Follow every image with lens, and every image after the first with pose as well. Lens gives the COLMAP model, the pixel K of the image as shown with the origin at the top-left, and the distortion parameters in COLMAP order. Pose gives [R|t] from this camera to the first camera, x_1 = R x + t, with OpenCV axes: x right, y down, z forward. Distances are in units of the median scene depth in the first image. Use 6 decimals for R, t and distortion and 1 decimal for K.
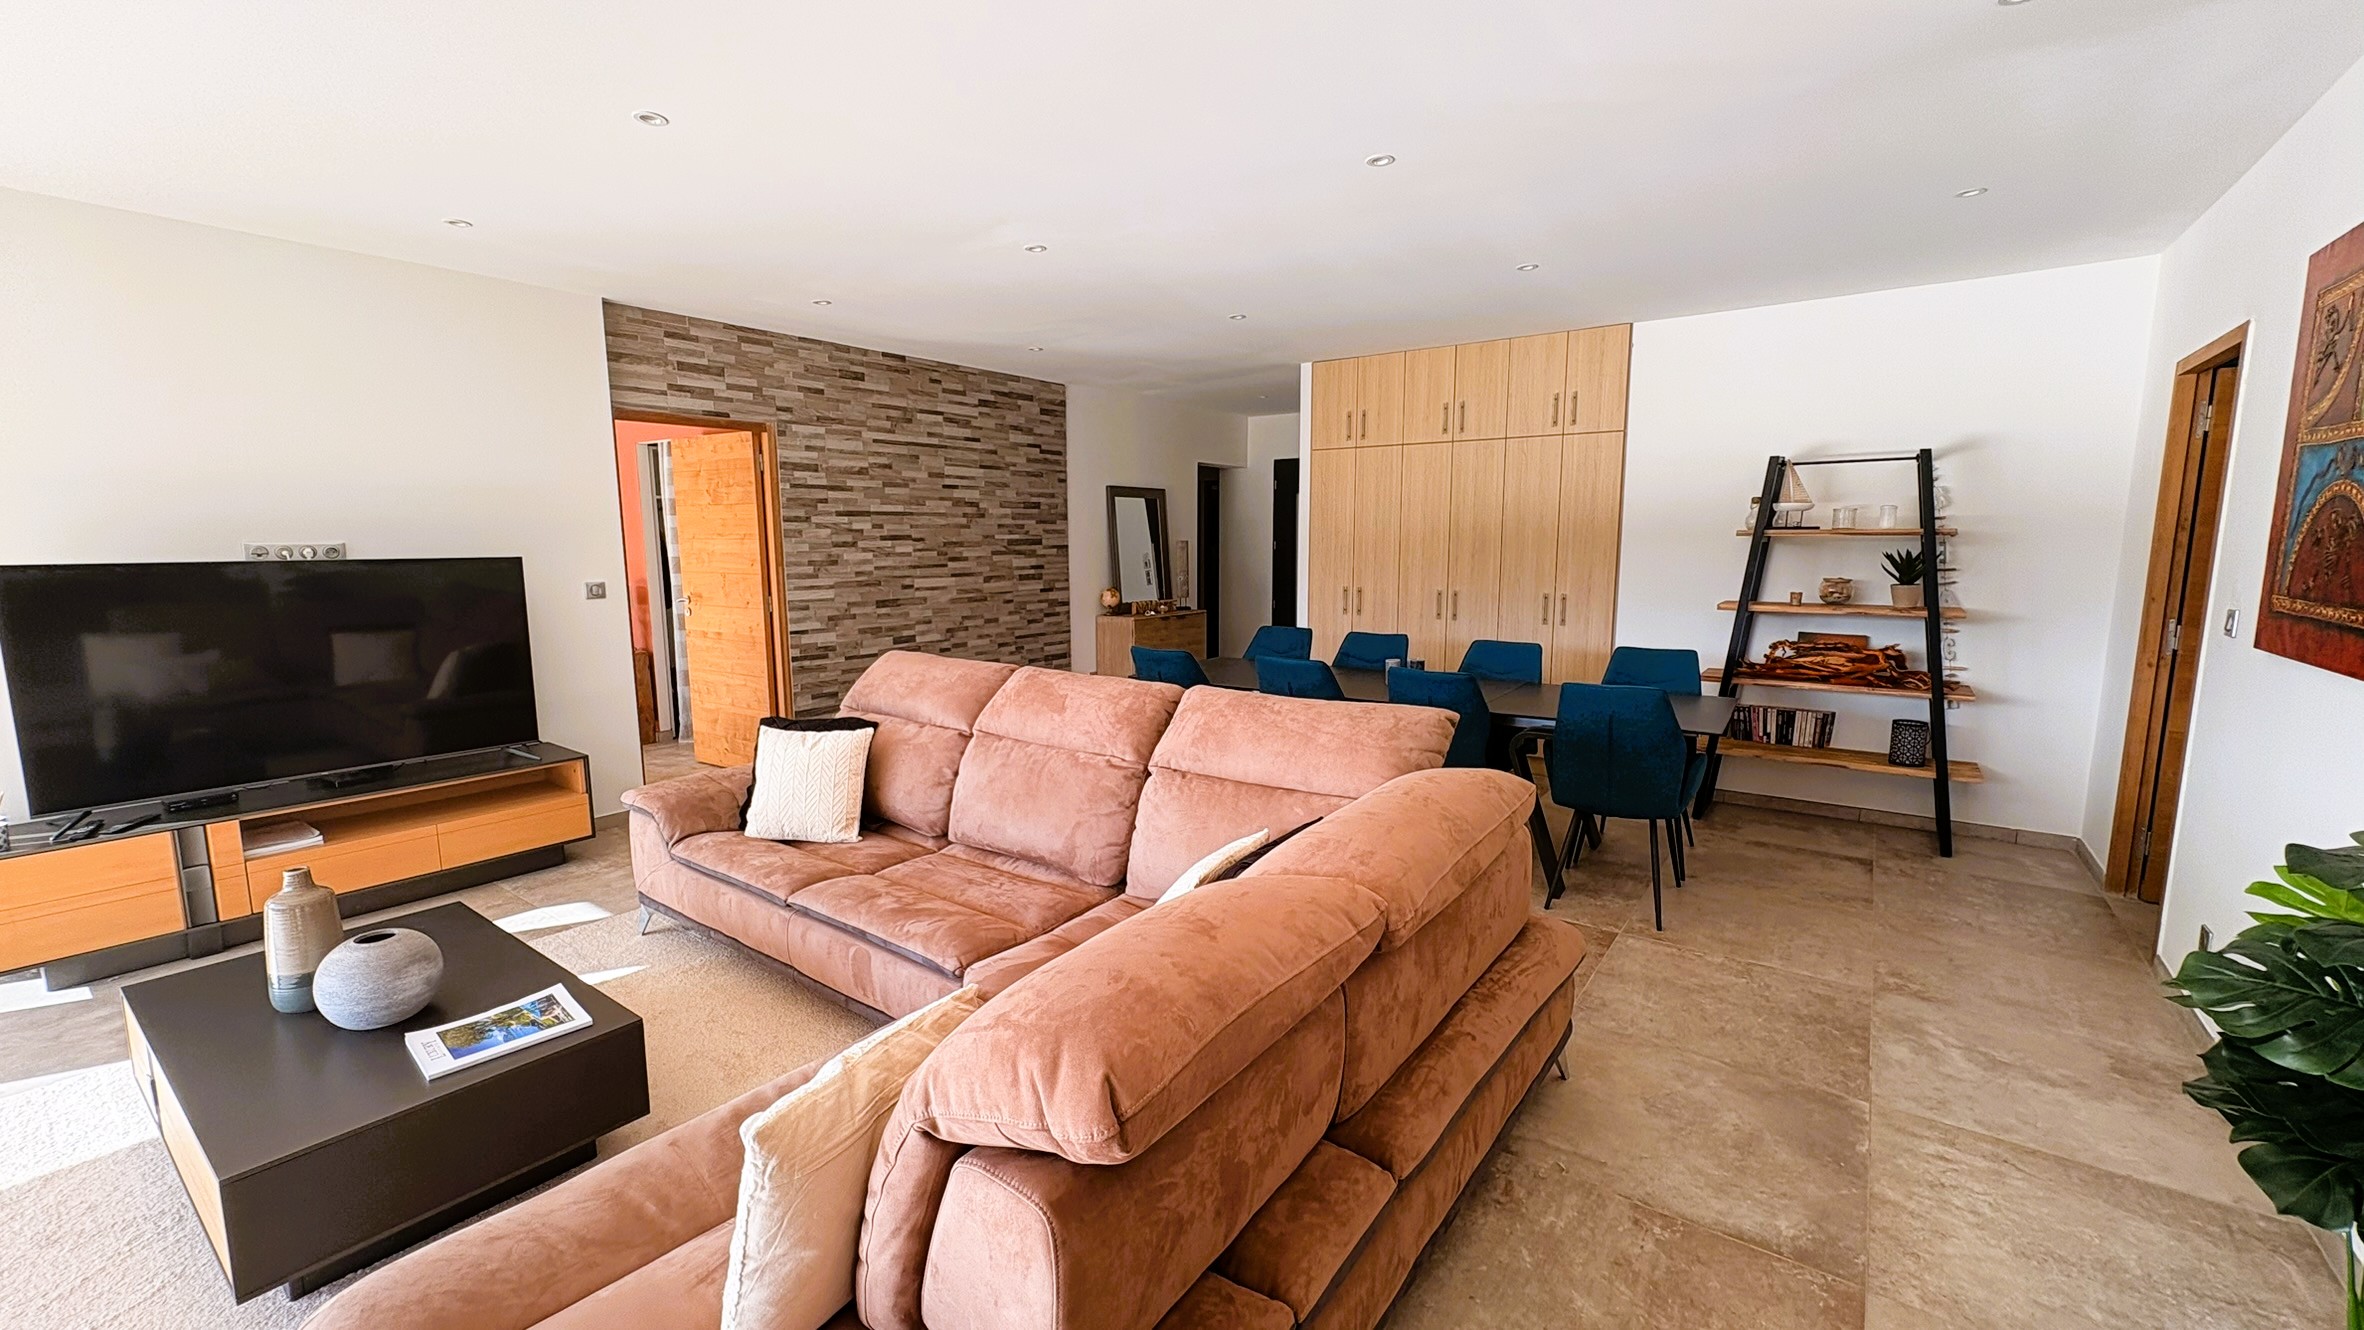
lens RADIAL K [[943.3, 0, 1179.7], [0, 943.3, 664.7], [0, 0, 1]] dist [0.003782, 0.000056]
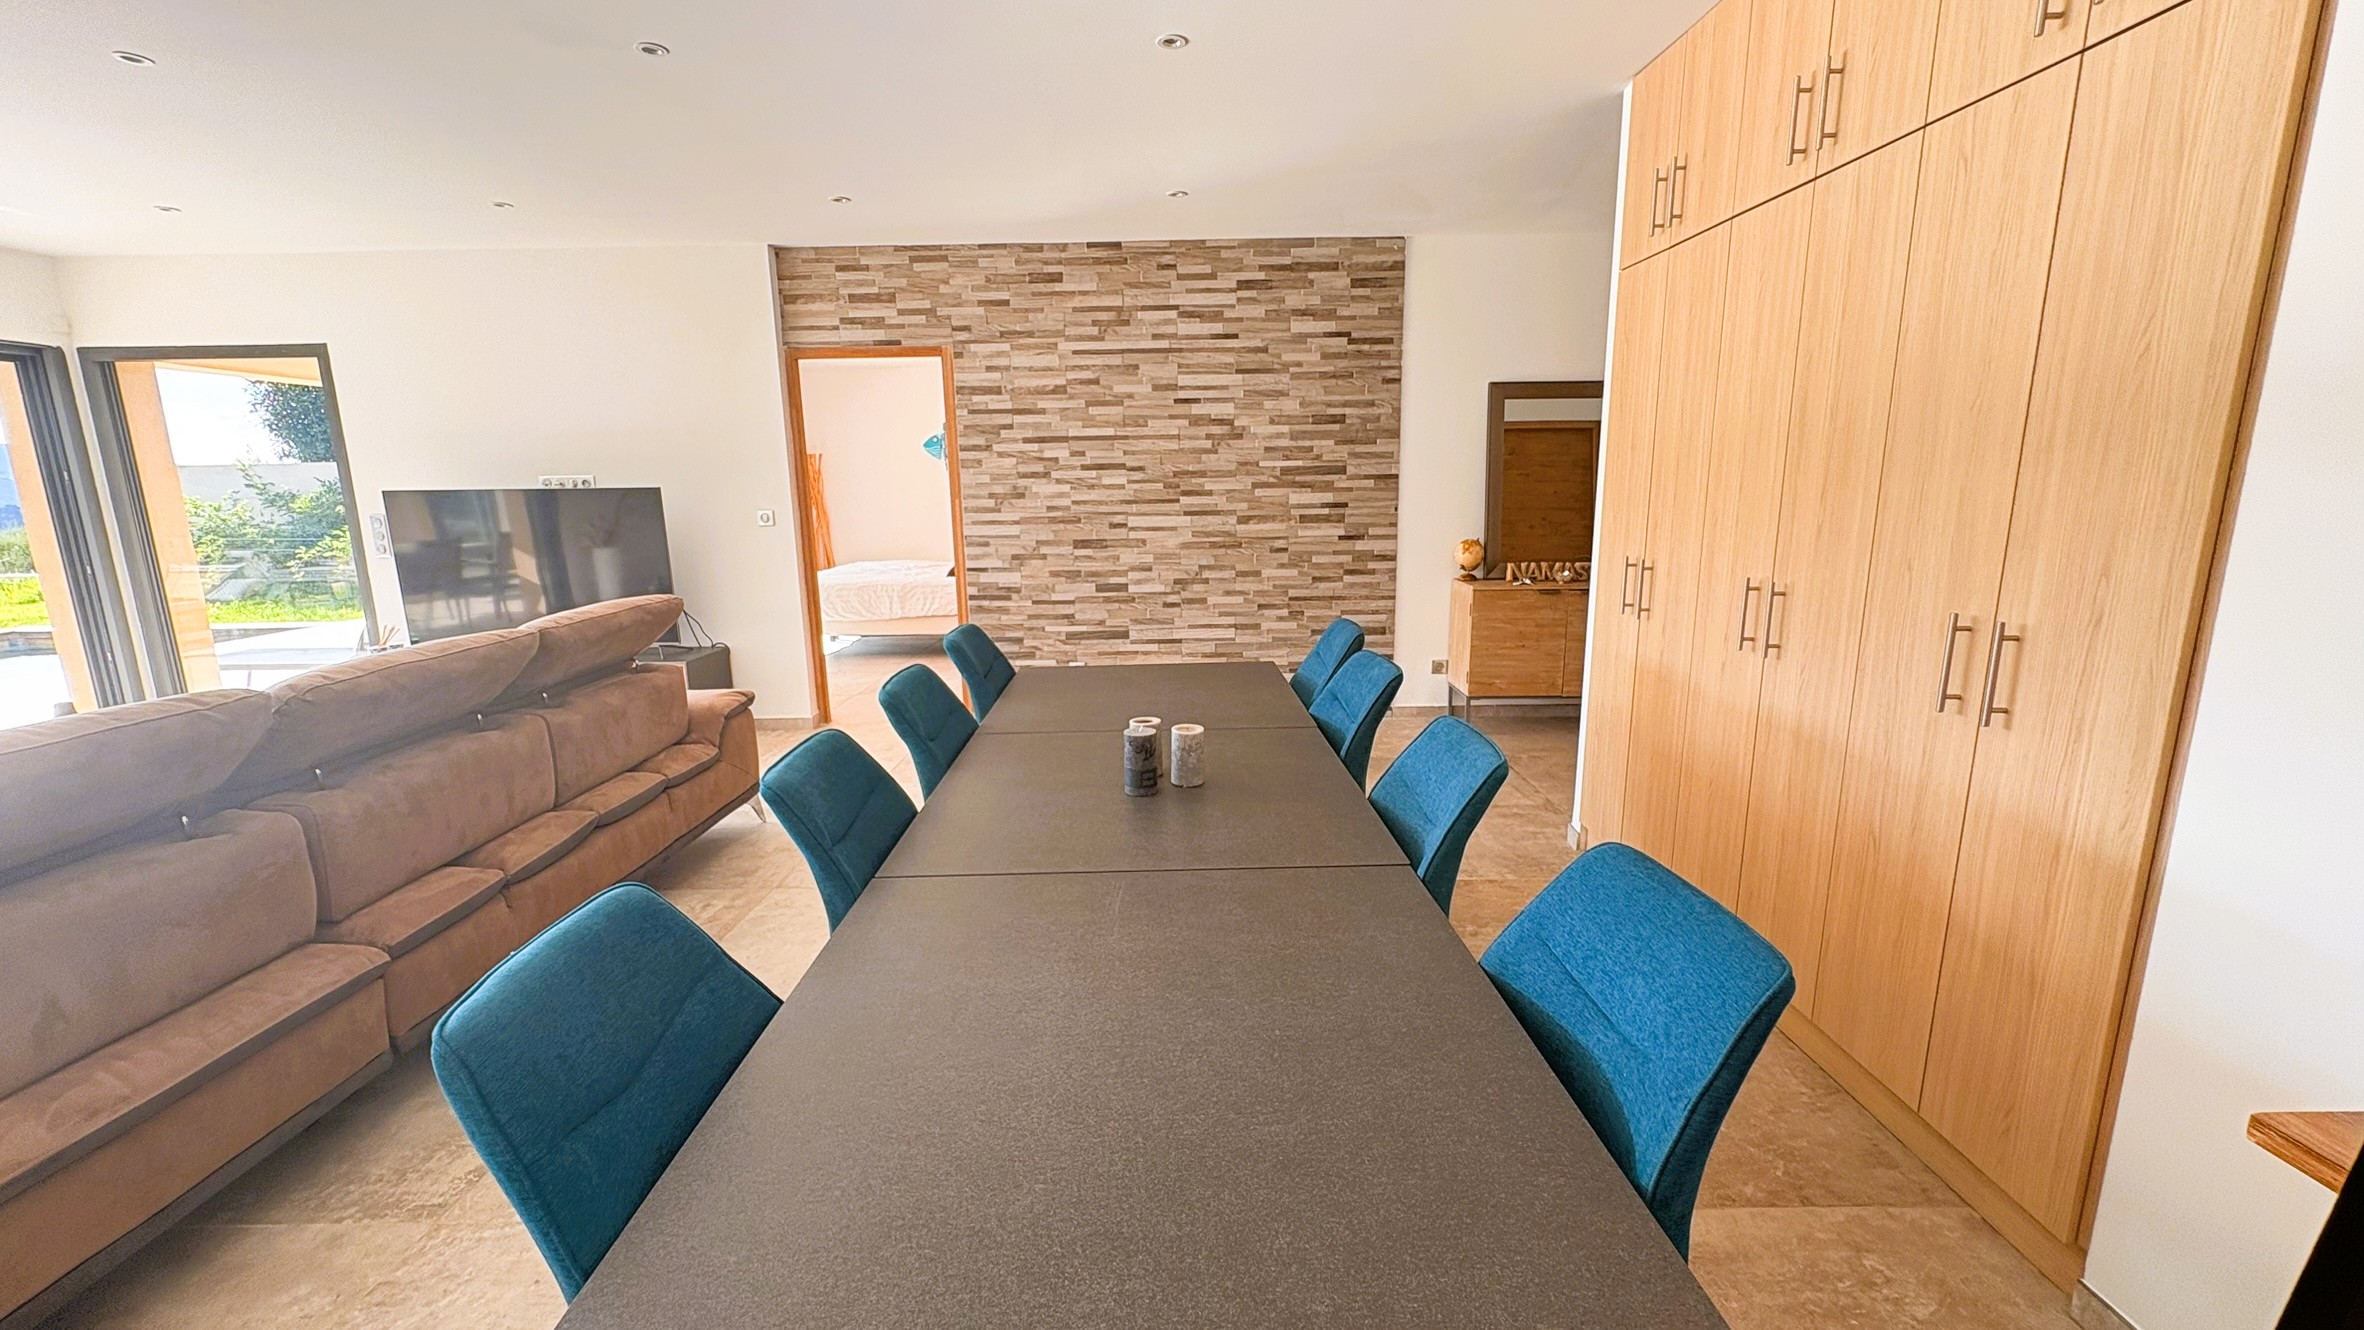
lens RADIAL K [[940.6, 0, 1180.0], [0, 940.6, 658.6], [0, 0, 1]] dist [0.004352, 0.000117]
pose [[0.586338, 0.147496, -0.796525, 0.473526], [-0.097946, 0.988978, 0.111033, -0.070169], [0.804123, 0.012913, 0.594322, 0.601166]]
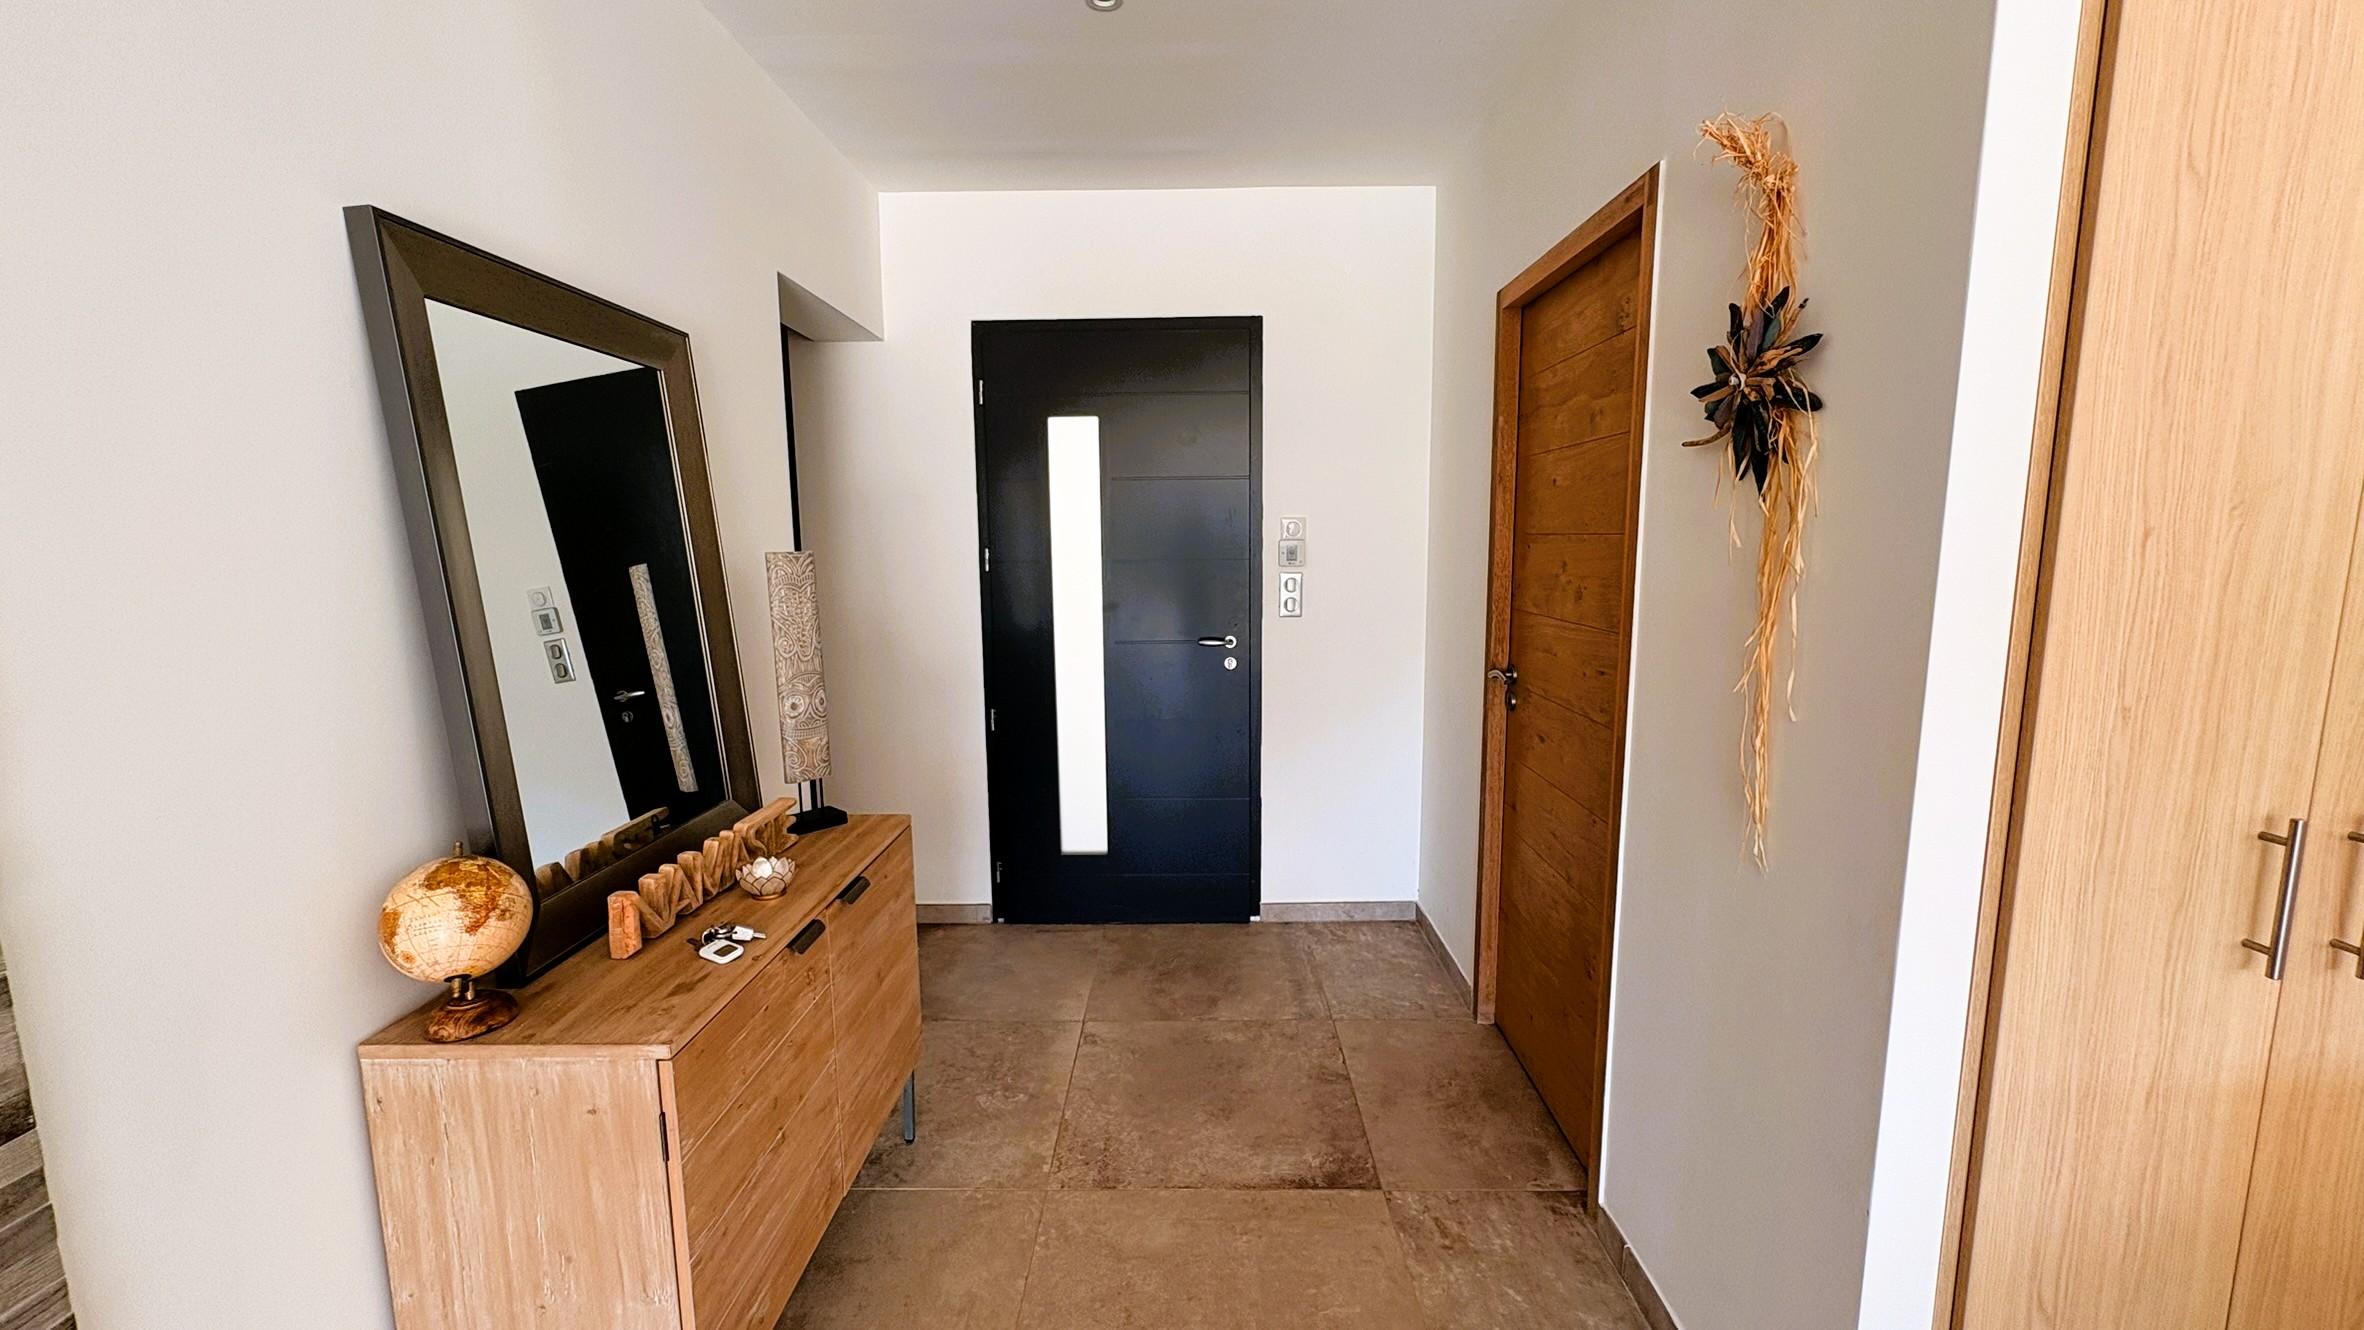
lens RADIAL K [[943.3, 0, 1175.7], [0, 943.3, 671.1], [0, 0, 1]] dist [0.003782, 0.000056]
pose [[0.816762, -0.089946, 0.569921, -0.084680], [0.092235, 0.995425, 0.024917, -0.142628], [-0.569555, 0.032216, 0.821322, 1.089081]]
